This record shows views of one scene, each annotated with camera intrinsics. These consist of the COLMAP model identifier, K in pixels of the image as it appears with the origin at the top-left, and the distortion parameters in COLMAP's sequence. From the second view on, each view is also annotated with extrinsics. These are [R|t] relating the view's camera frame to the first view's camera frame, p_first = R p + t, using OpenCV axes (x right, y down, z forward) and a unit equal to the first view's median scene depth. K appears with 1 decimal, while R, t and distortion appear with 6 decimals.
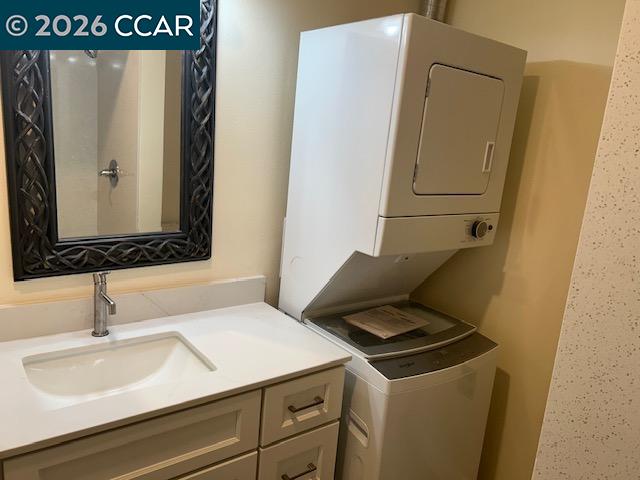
lens RADIAL K [[488.1, 0, 325.7], [0, 488.1, 233.4], [0, 0, 1]] dist [0.048386, -0.022905]
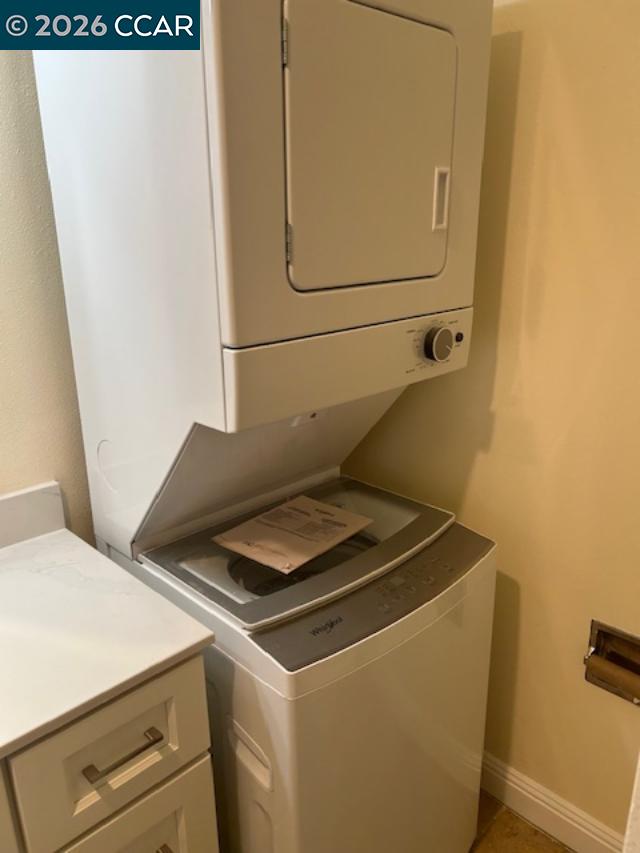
lens RADIAL K [[650.6, 0, 314.2], [0, 650.6, 435.3], [0, 0, 1]] dist [0.048386, -0.022905]
pose [[0.987949, -0.138787, 0.068514, 0.118325], [0.129820, 0.984072, 0.121447, -0.014130], [-0.084278, -0.111089, 0.990231, 0.304345]]
